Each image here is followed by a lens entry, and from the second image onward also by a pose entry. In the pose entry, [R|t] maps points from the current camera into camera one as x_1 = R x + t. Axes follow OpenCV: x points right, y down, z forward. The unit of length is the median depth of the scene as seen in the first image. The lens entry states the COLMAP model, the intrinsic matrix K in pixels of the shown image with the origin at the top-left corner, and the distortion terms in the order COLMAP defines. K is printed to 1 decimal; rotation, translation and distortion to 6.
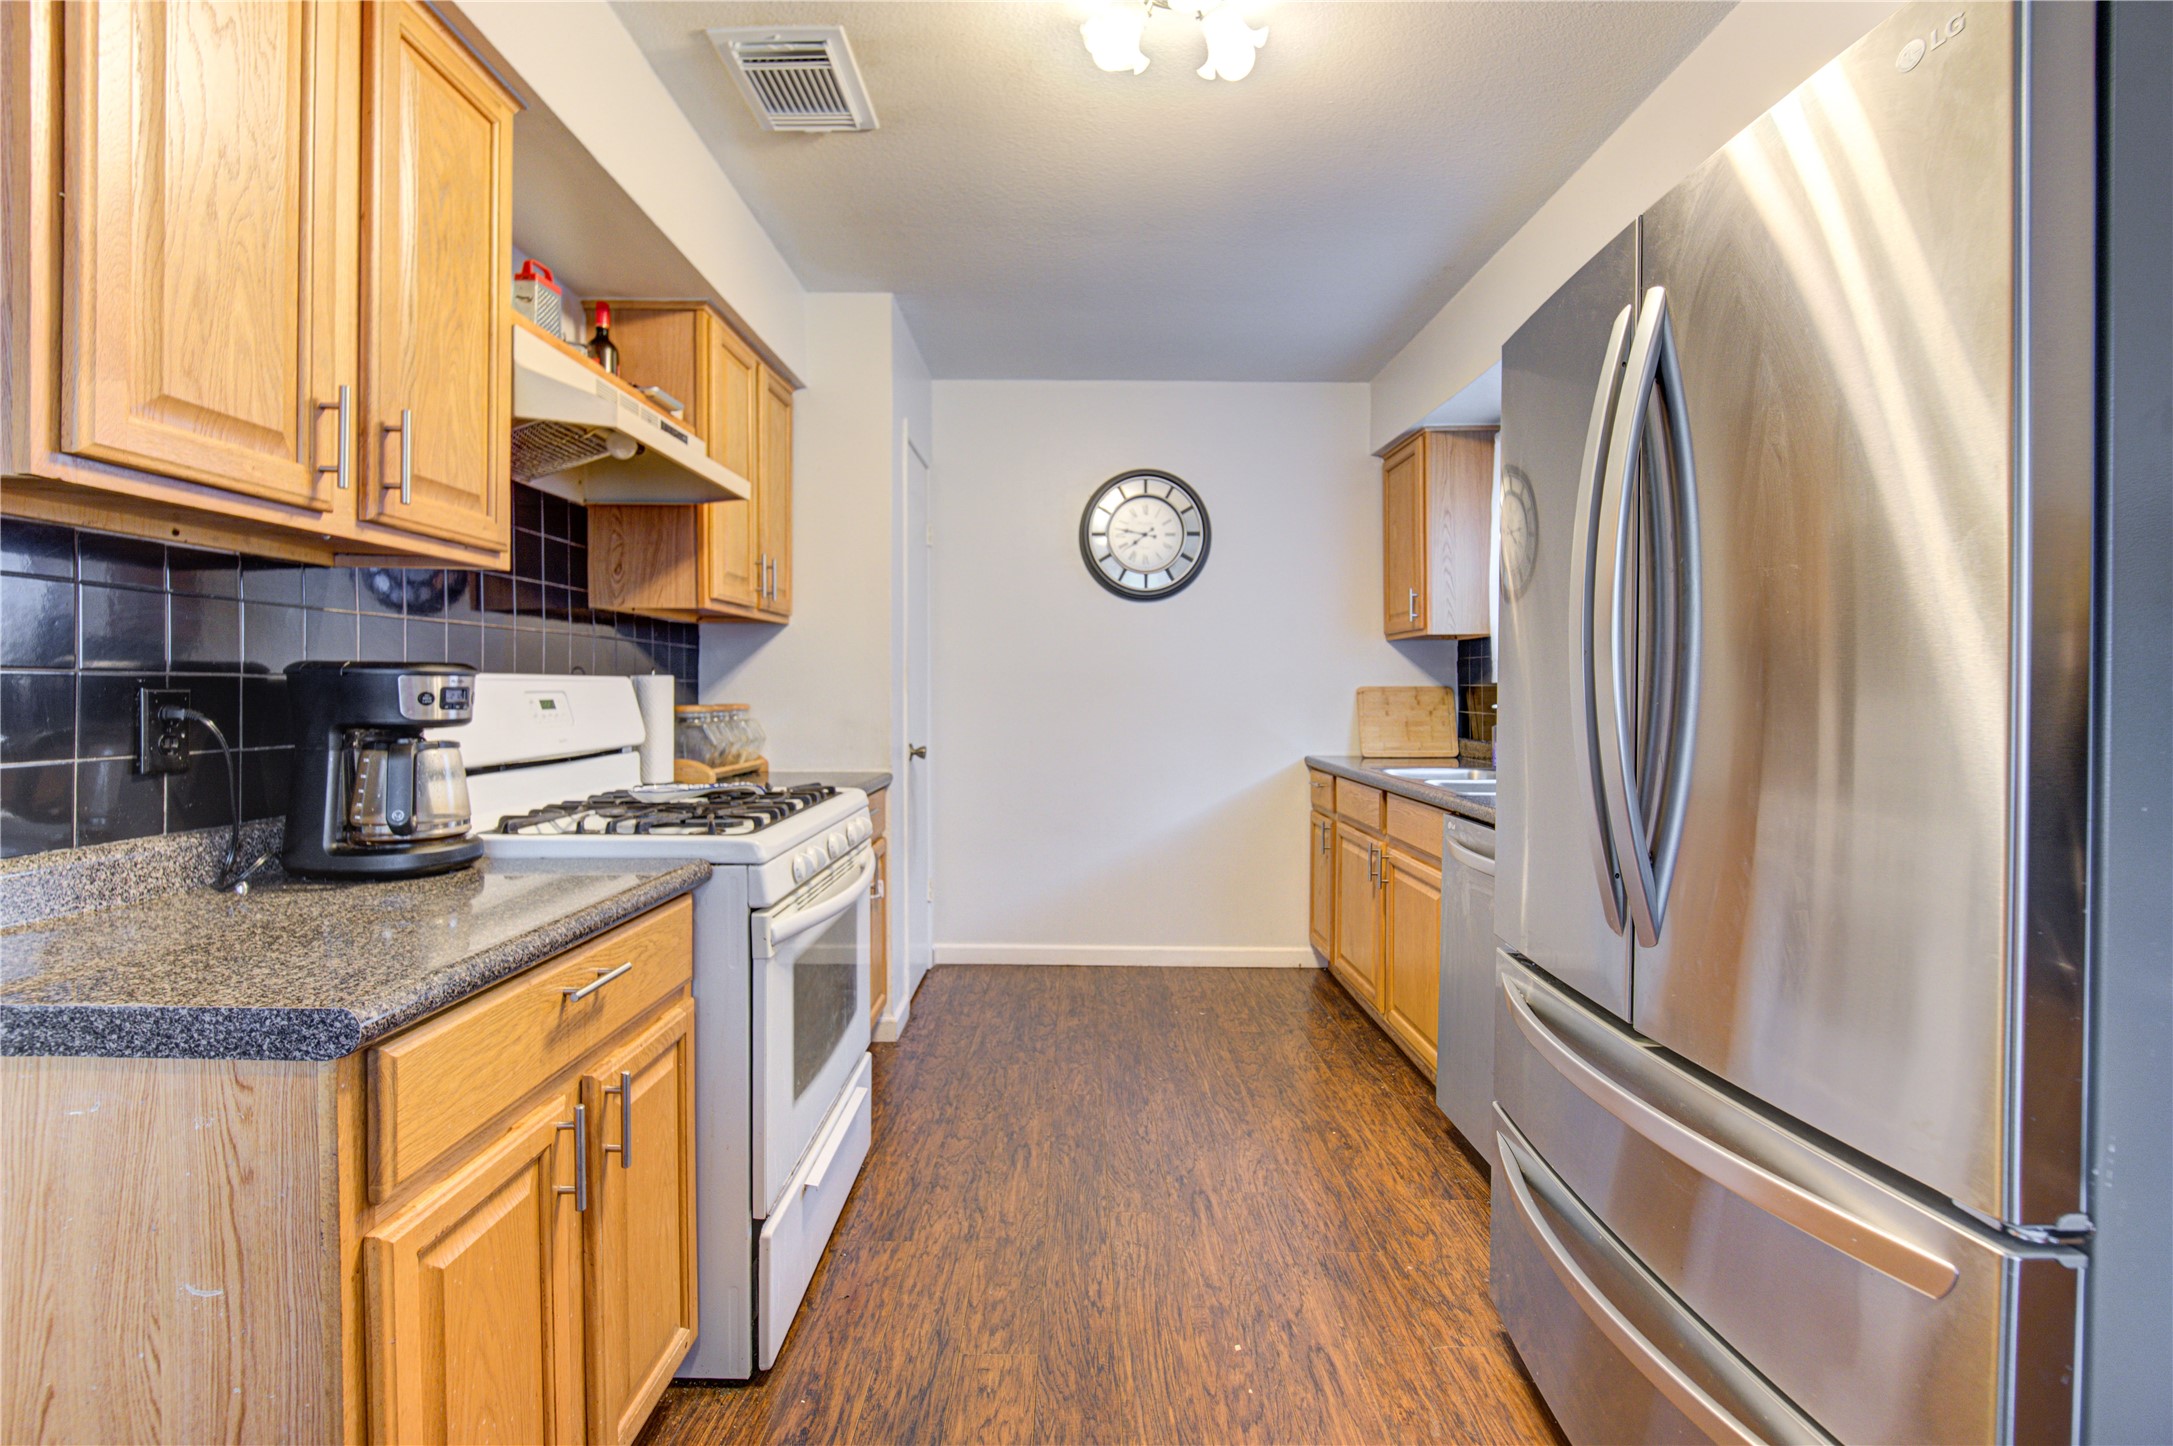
lens RADIAL K [[908.9, 0, 1065.3], [0, 908.9, 701.8], [0, 0, 1]] dist [-0.004464, -0.001552]
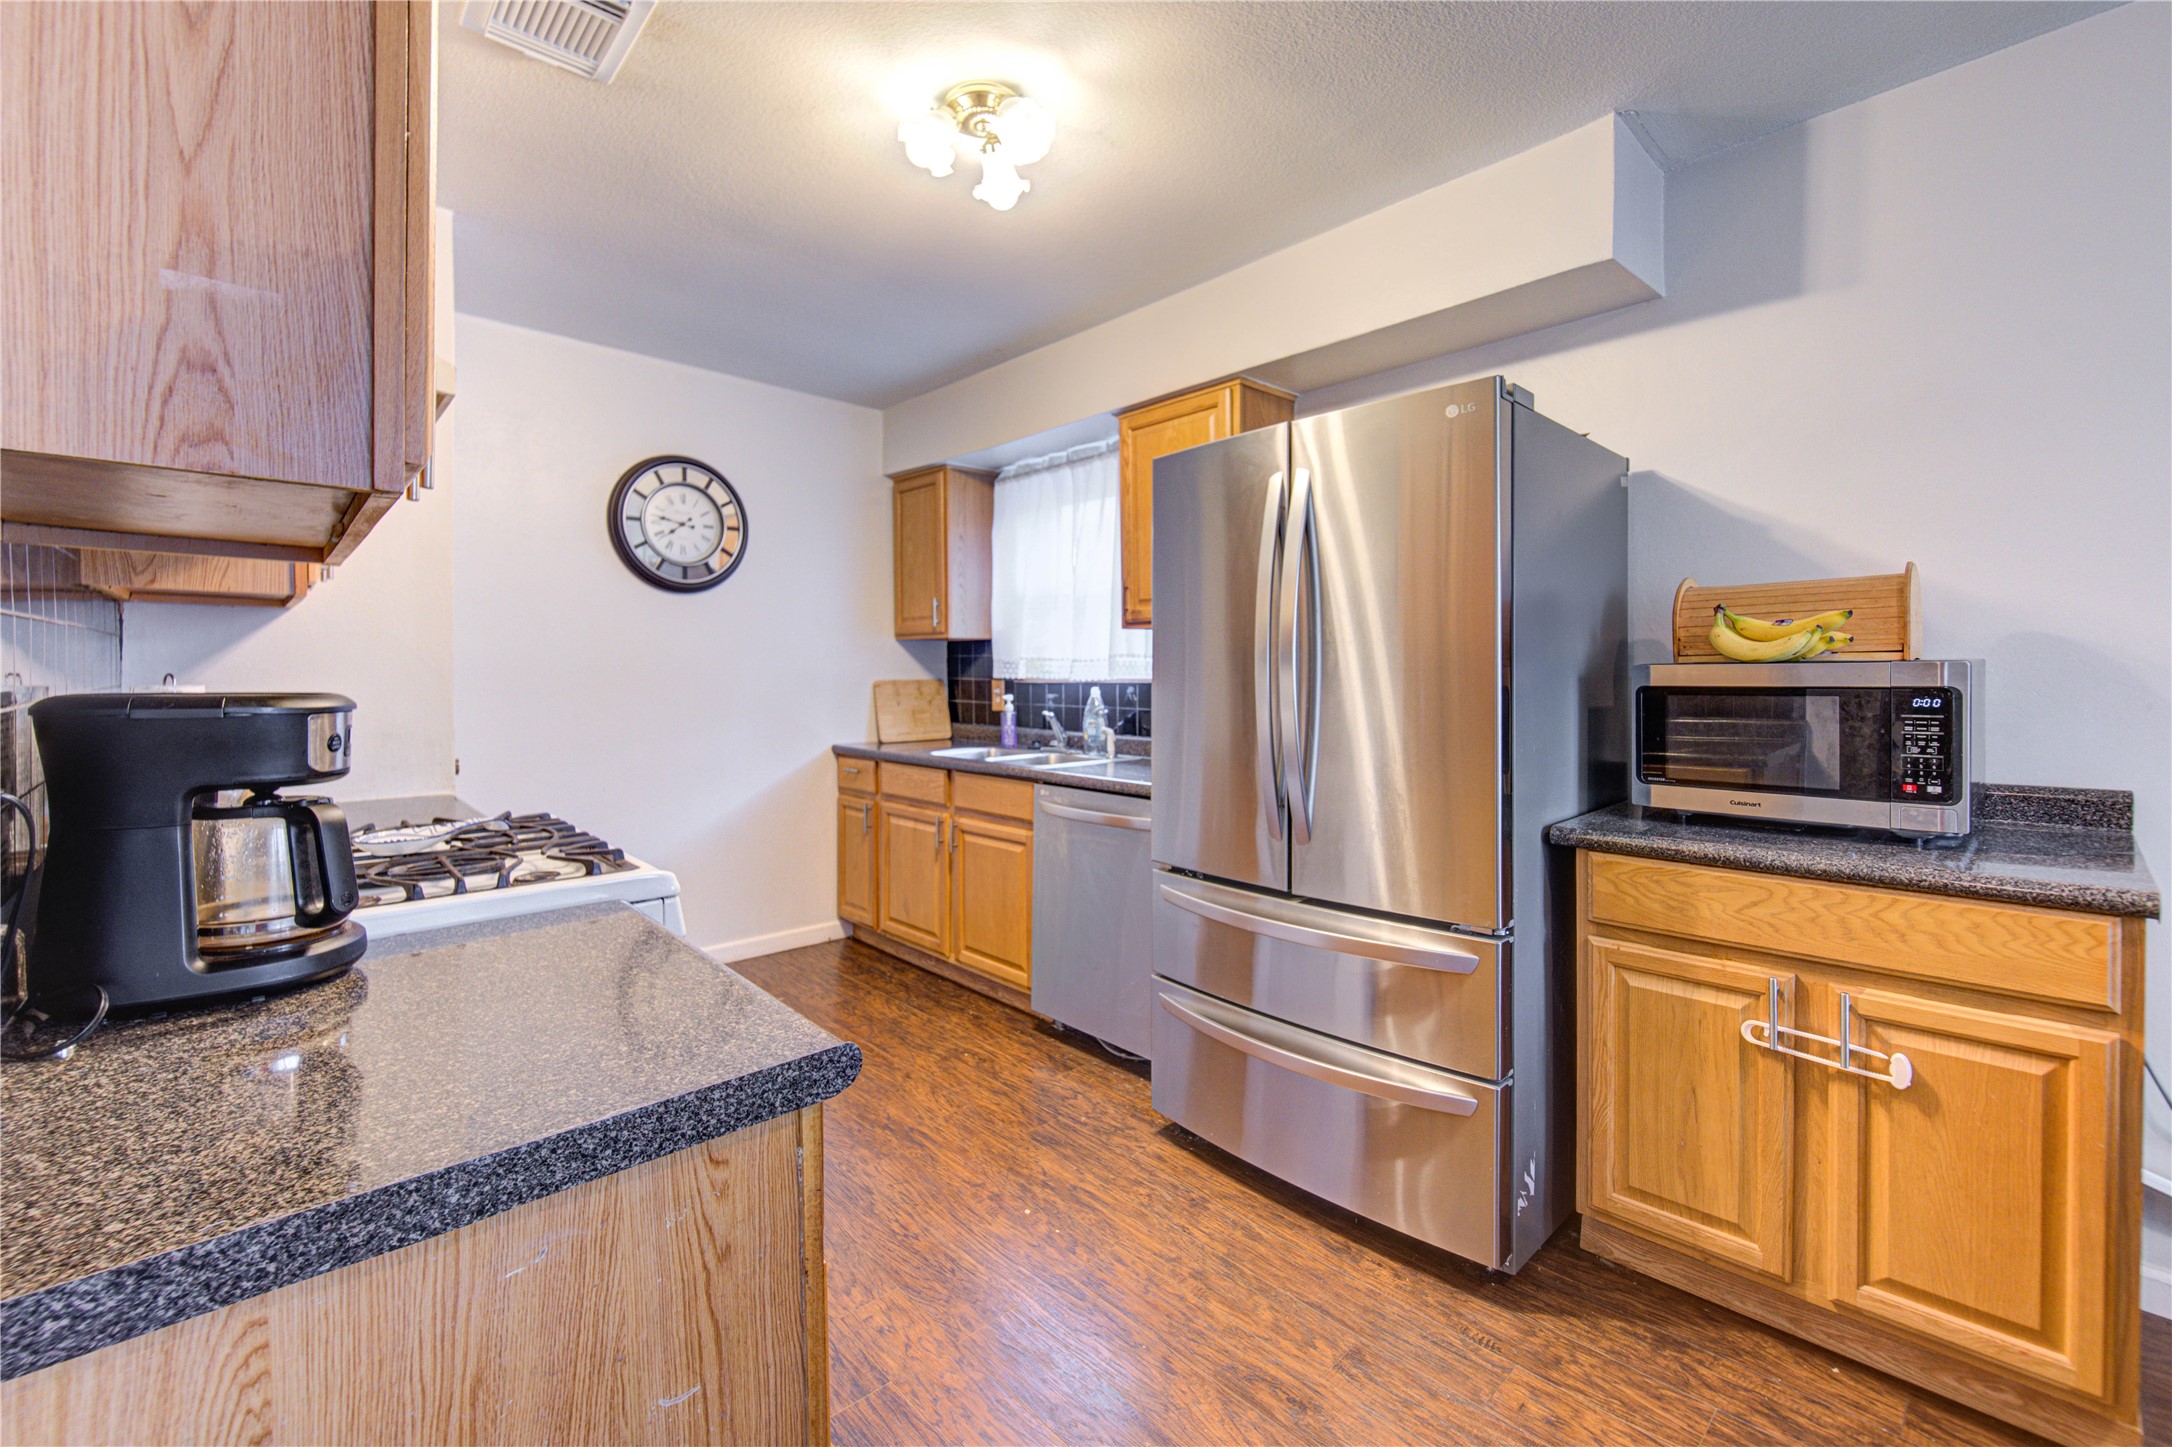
lens RADIAL K [[908.5, 0, 1097.7], [0, 908.5, 684.2], [0, 0, 1]] dist [-0.004464, -0.001552]
pose [[0.715529, -0.011766, 0.698484, -0.601234], [0.008326, 0.999931, 0.008315, -0.041949], [-0.698533, -0.000134, 0.715578, 0.011172]]
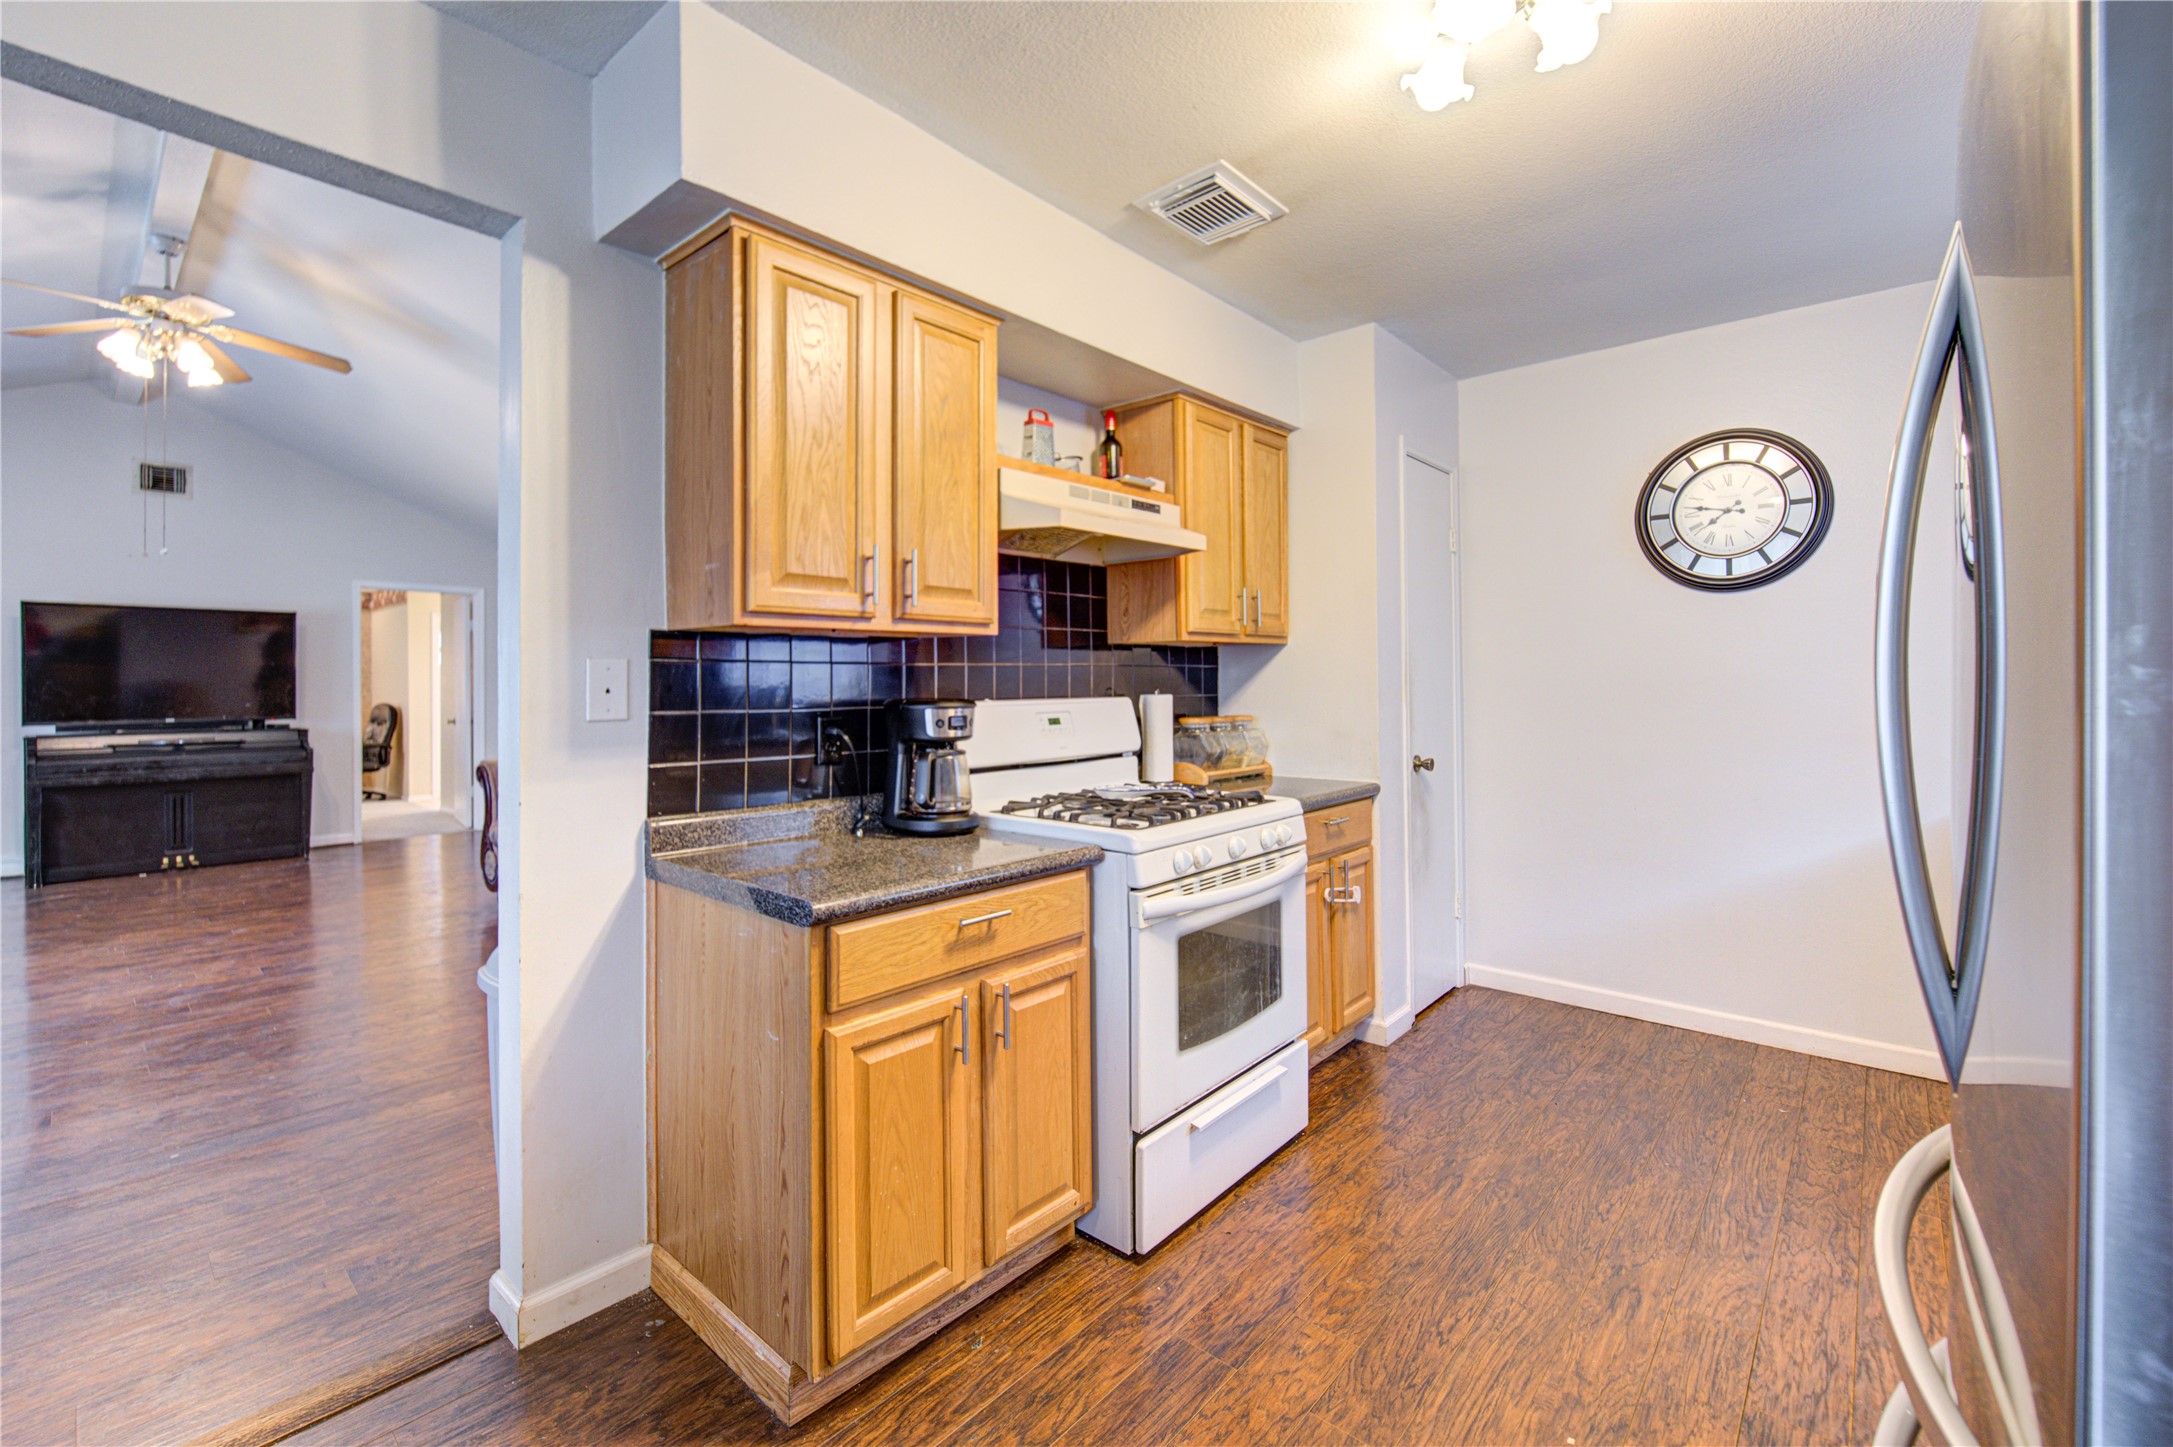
lens RADIAL K [[908.9, 0, 1046.4], [0, 908.9, 677.9], [0, 0, 1]] dist [-0.004464, -0.001552]
pose [[0.745194, -0.015372, -0.666670, 0.382071], [0.003131, 0.999804, -0.019554, -0.040463], [0.666840, 0.012484, 0.745096, -0.041514]]
